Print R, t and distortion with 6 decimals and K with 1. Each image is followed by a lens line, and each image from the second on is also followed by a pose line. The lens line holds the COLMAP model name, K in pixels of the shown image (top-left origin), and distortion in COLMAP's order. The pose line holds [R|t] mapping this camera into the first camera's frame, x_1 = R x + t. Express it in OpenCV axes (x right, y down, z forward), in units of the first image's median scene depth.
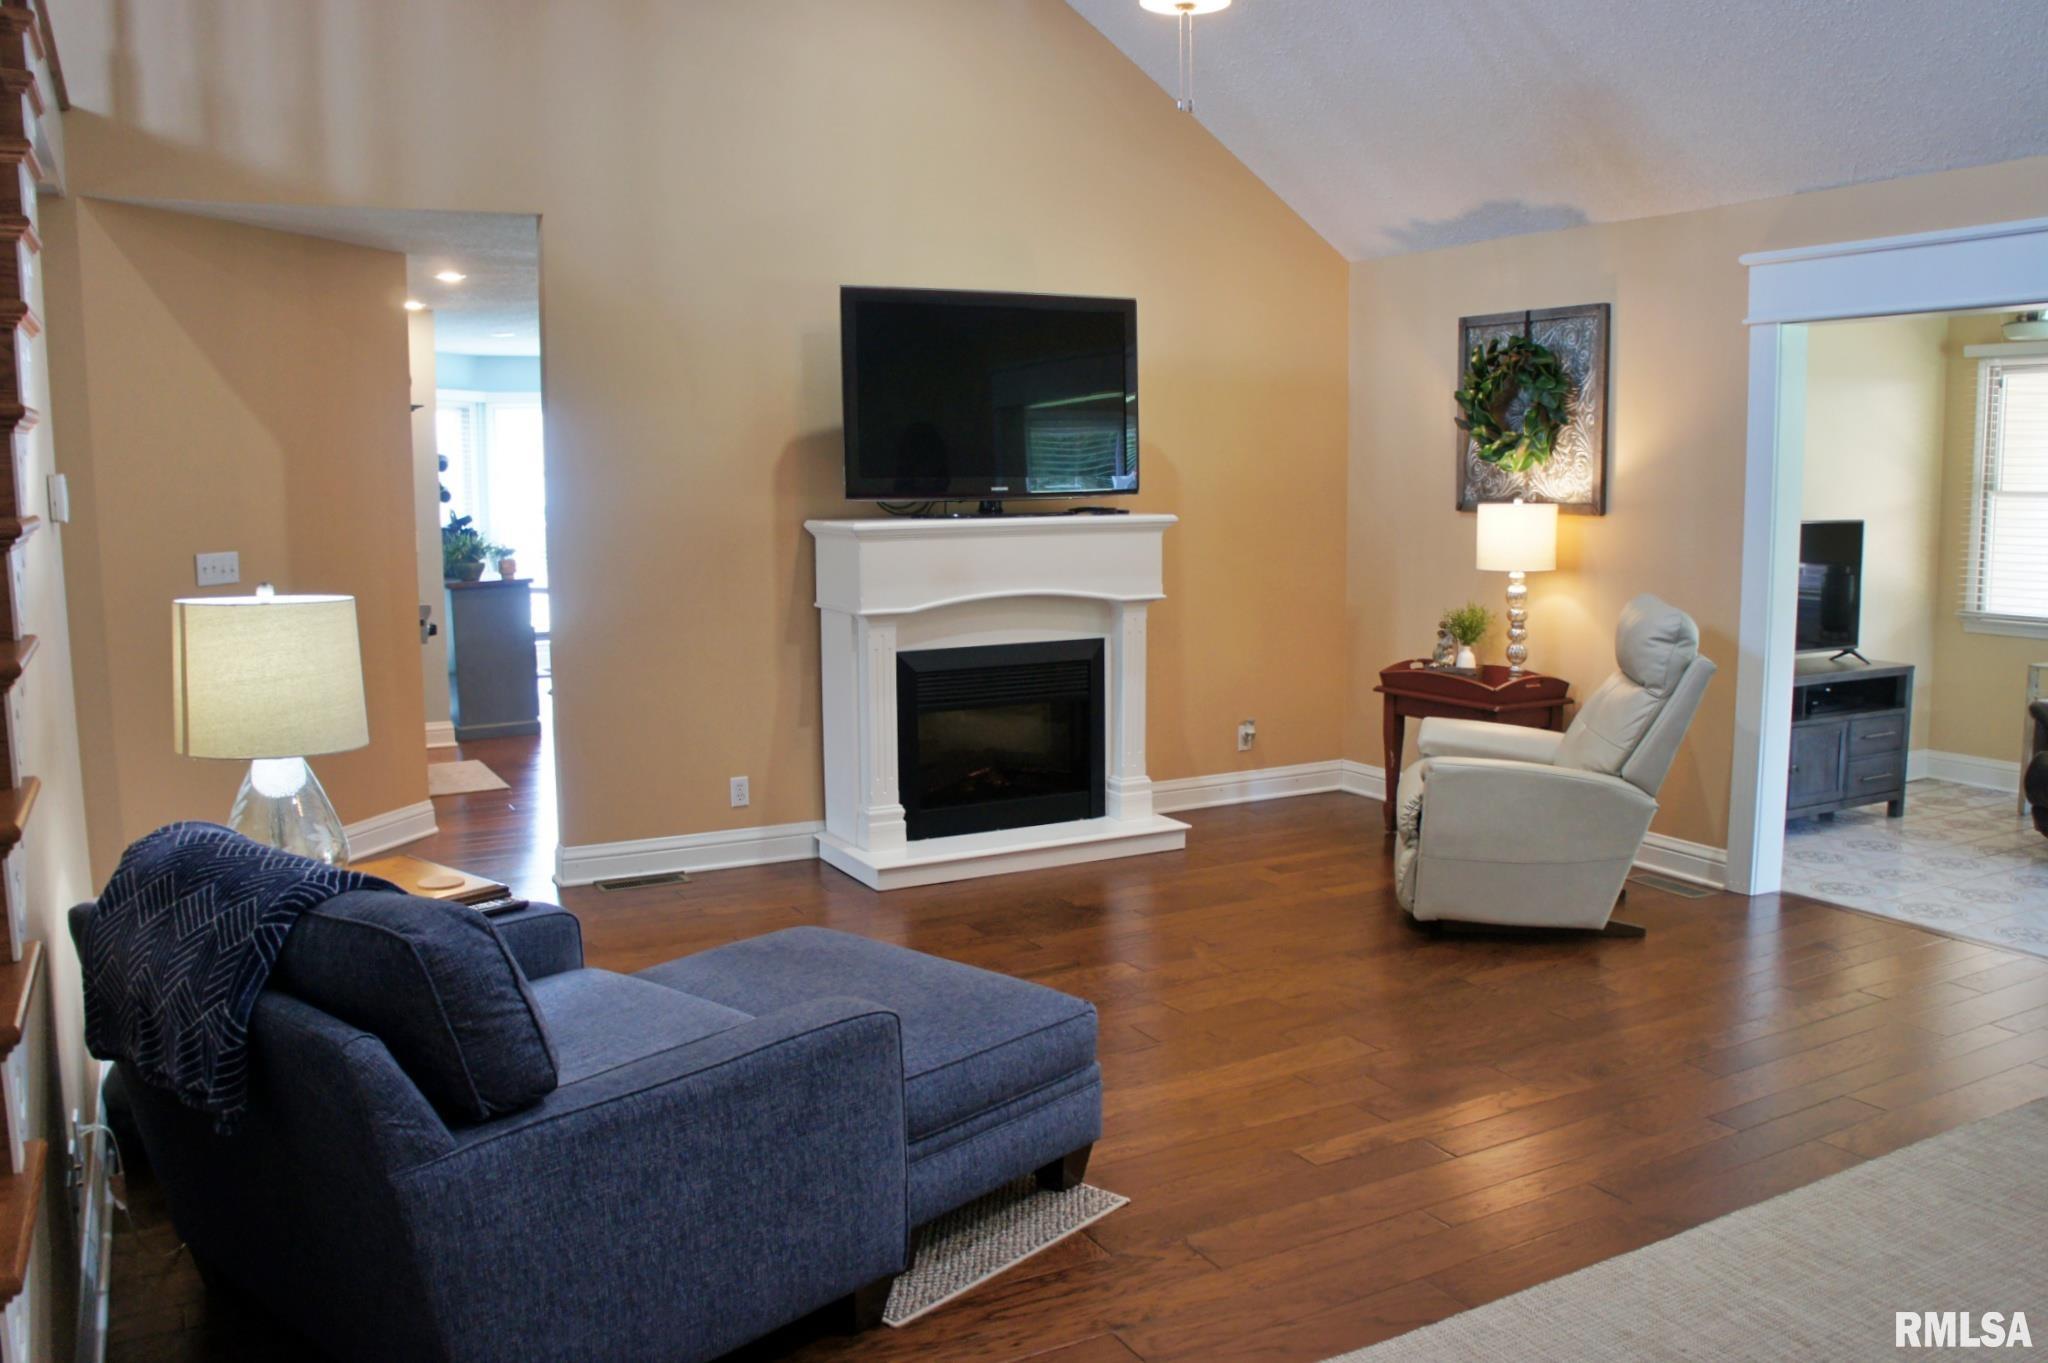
lens RADIAL K [[1658.6, 0, 1024.0], [0, 1658.6, 681.5], [0, 0, 1]] dist [-0.179569, 0.128656]
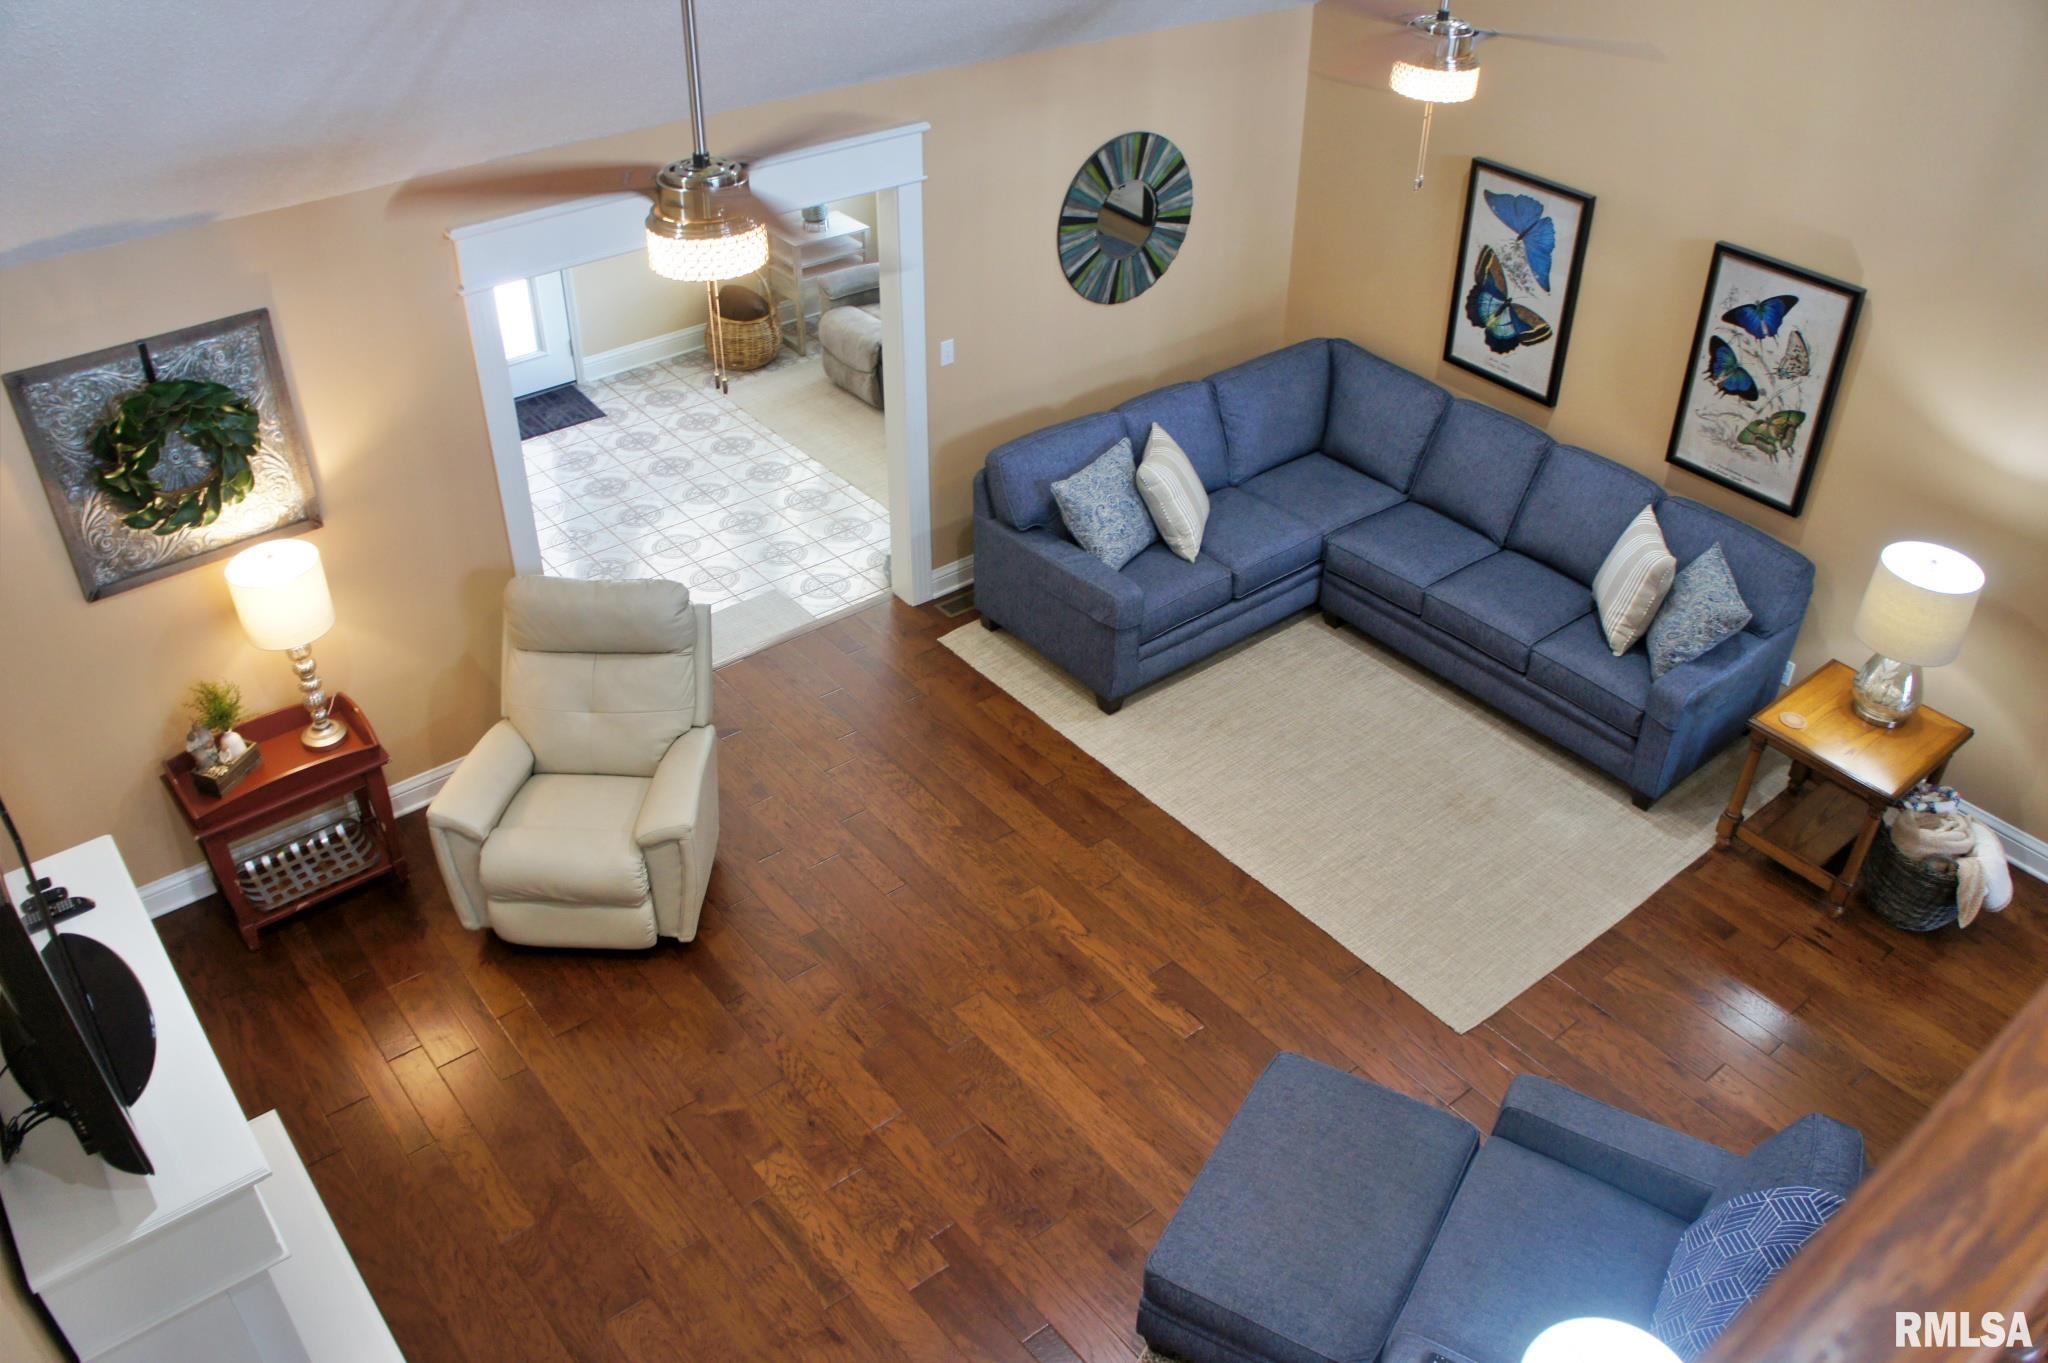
lens RADIAL K [[1617.6, 0, 1024.0], [0, 1617.6, 681.5], [0, 0, 1]] dist [-0.169609, 0.107422]
pose [[-0.177358, -0.565960, 0.805130, -0.458325], [0.119185, 0.799726, 0.588416, -0.486185], [-0.976903, 0.200320, -0.074384, 0.670897]]
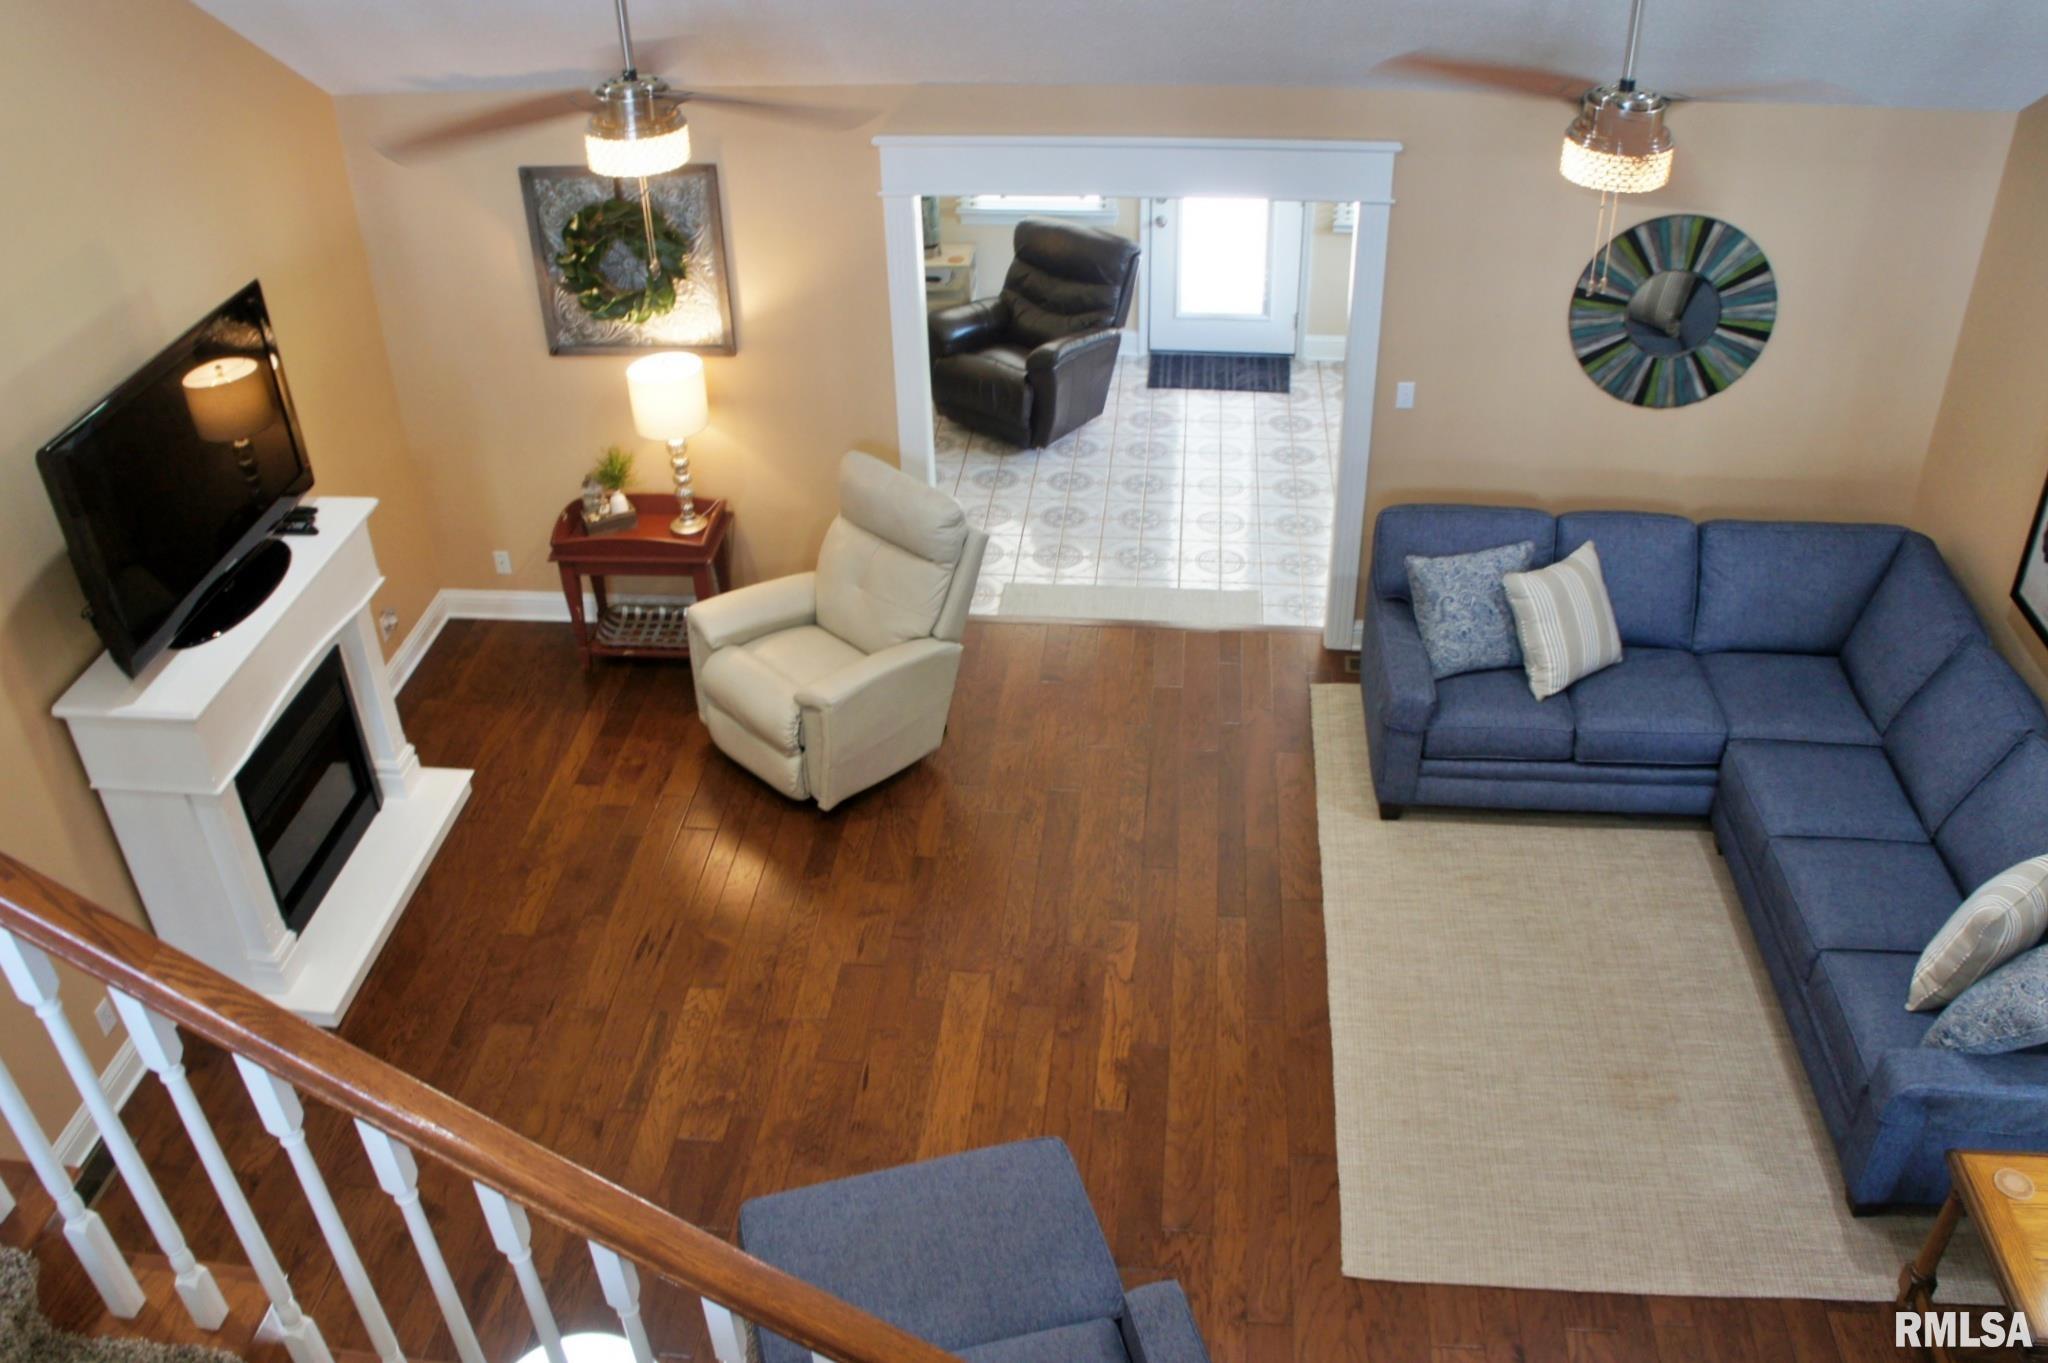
lens RADIAL K [[1733.0, 0, 1024.0], [0, 1733.0, 681.5], [0, 0, 1]] dist [-0.191914, 0.169164]
pose [[0.559998, -0.466031, 0.684994, -0.400337], [0.126037, 0.865092, 0.485521, -0.426480], [-0.818851, -0.185556, 0.543187, 0.179079]]
